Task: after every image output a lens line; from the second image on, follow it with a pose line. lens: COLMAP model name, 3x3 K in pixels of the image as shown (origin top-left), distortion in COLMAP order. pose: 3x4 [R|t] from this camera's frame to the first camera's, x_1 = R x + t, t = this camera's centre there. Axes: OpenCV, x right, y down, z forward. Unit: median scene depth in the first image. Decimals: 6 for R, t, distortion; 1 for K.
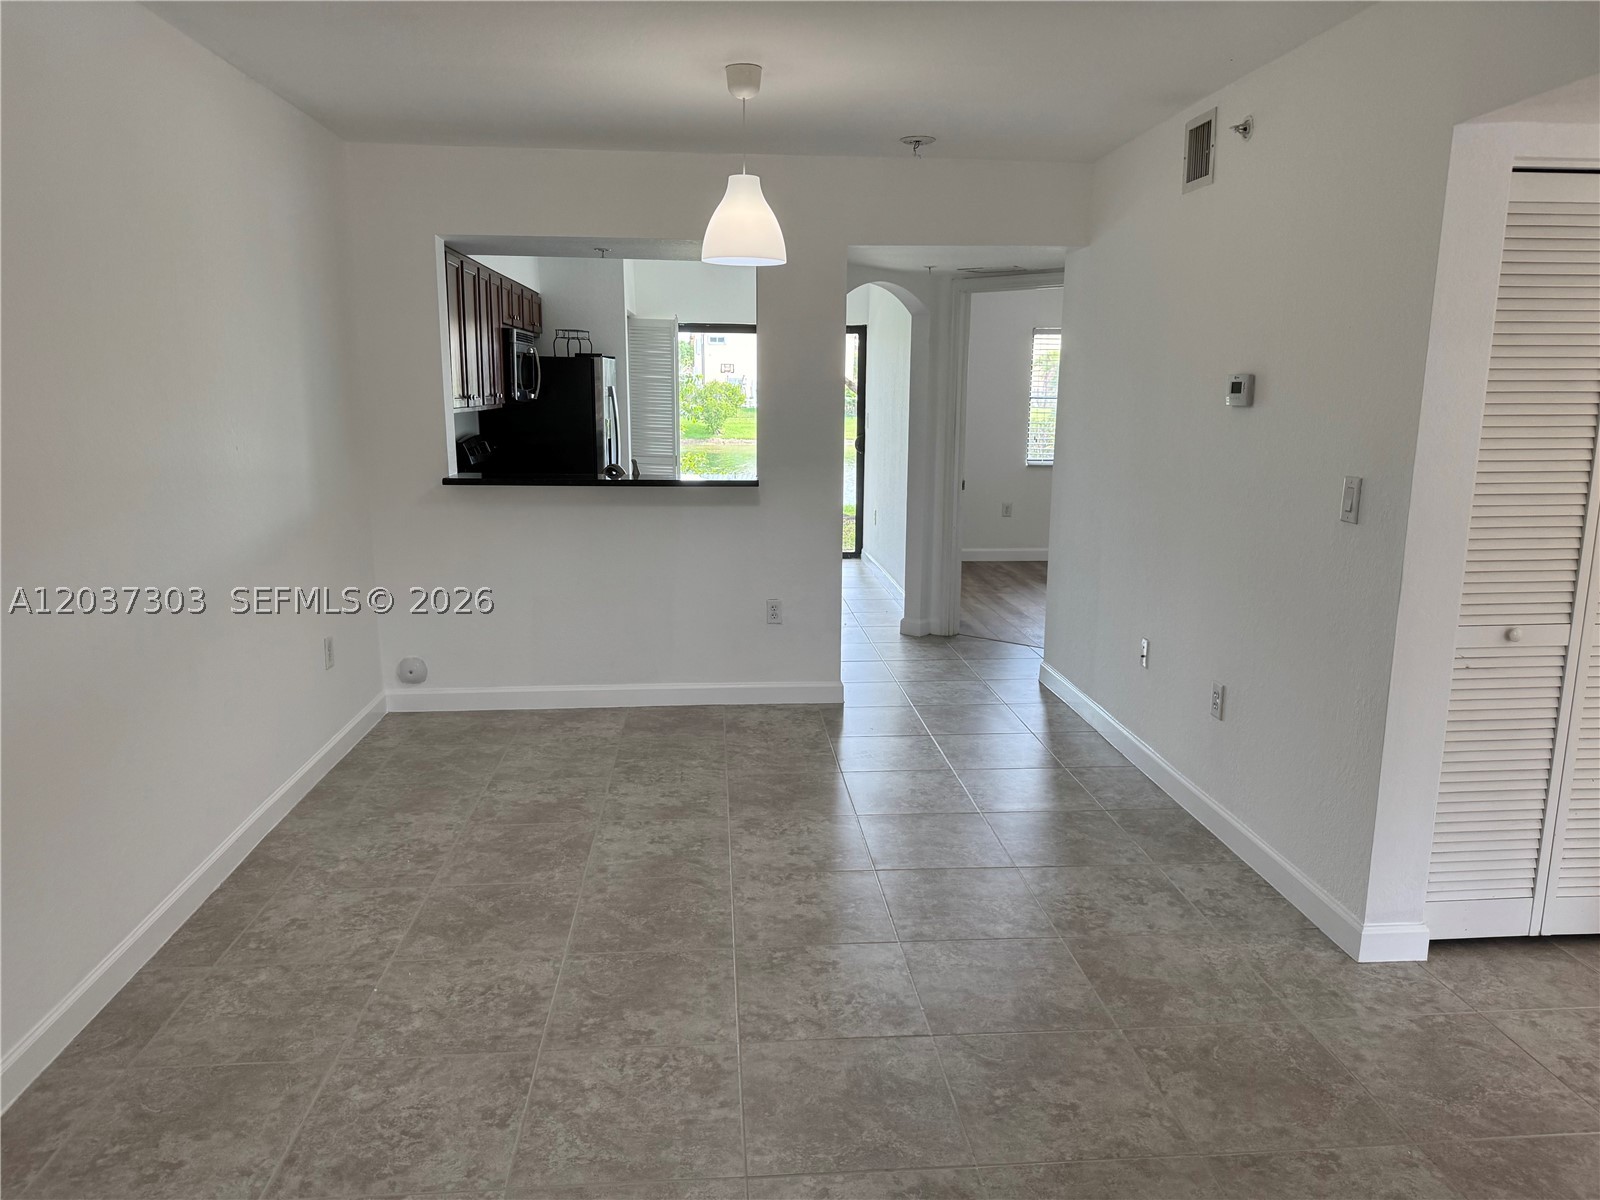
lens RADIAL K [[1132.0, 0, 833.3], [0, 1132.0, 613.1], [0, 0, 1]] dist [0.008440, -0.020381]
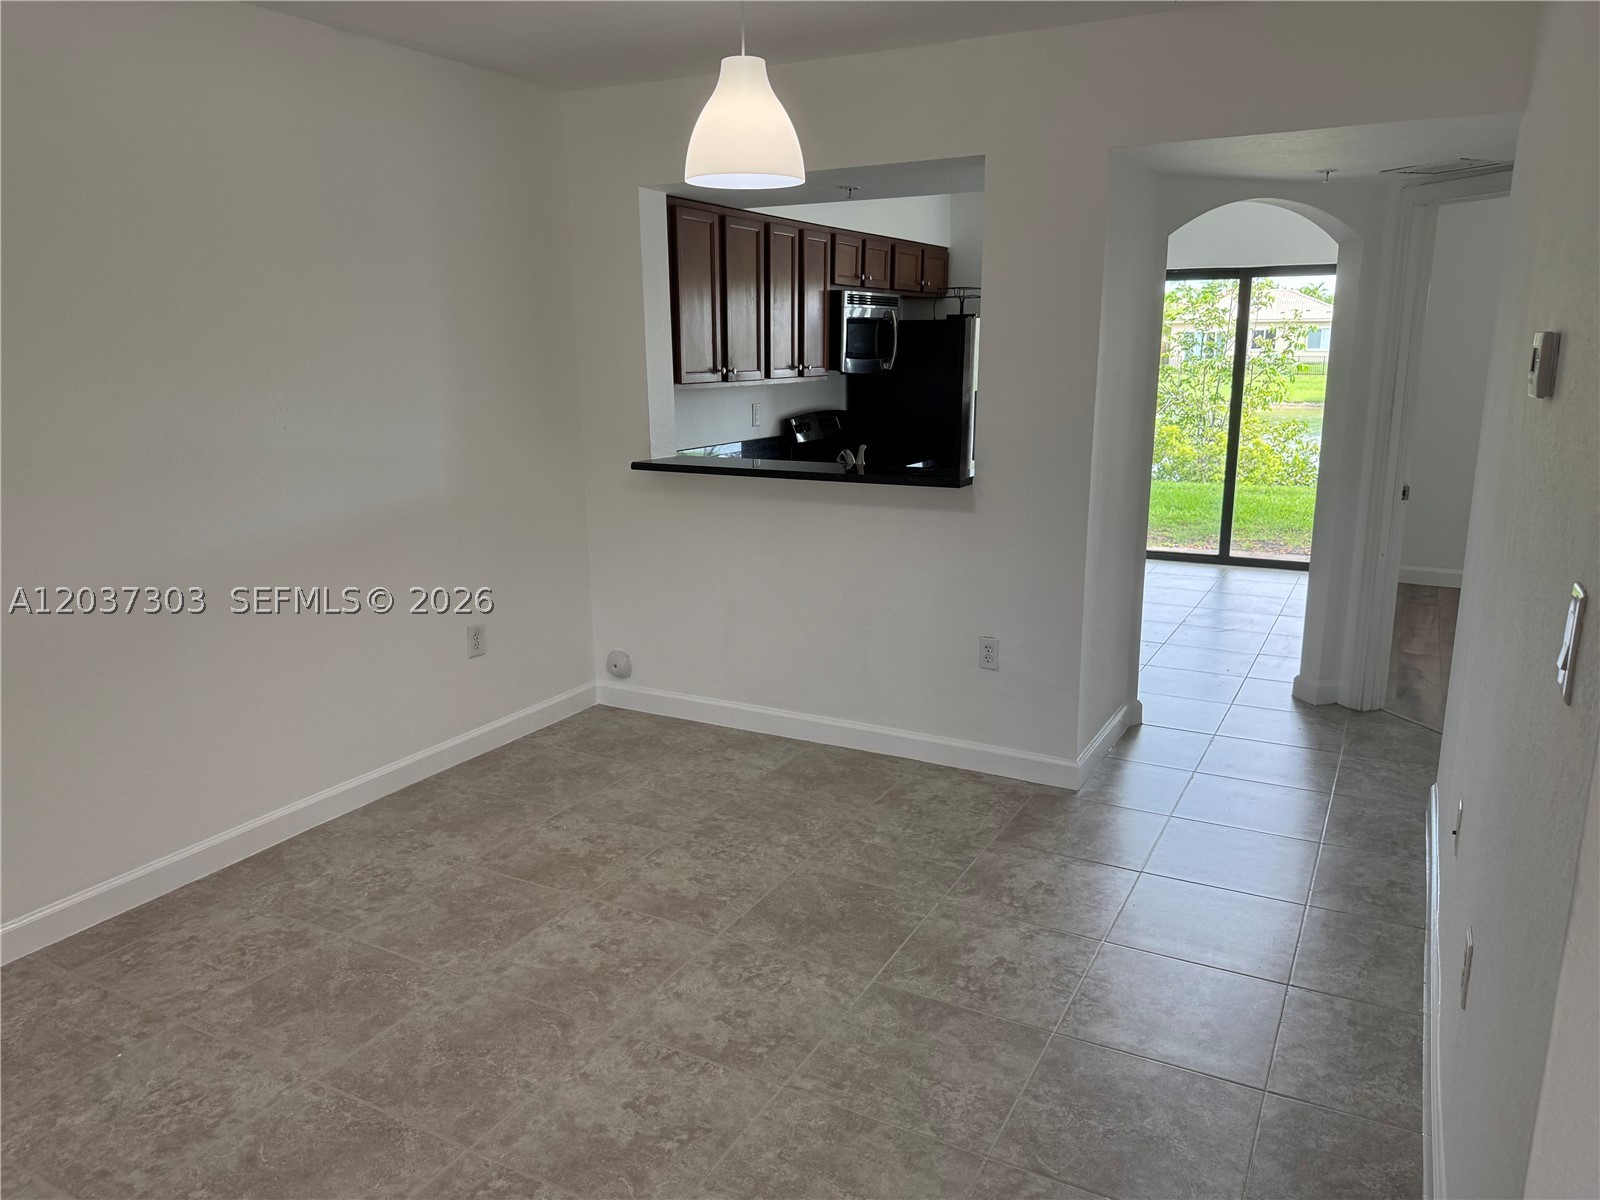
lens RADIAL K [[1132.0, 0, 803.8], [0, 1132.0, 595.3], [0, 0, 1]] dist [0.008440, -0.020381]
pose [[0.822313, 0.106121, -0.559053, 0.310549], [-0.096676, 0.994228, 0.046525, -0.073632], [0.560763, 0.015789, 0.827826, 0.361031]]
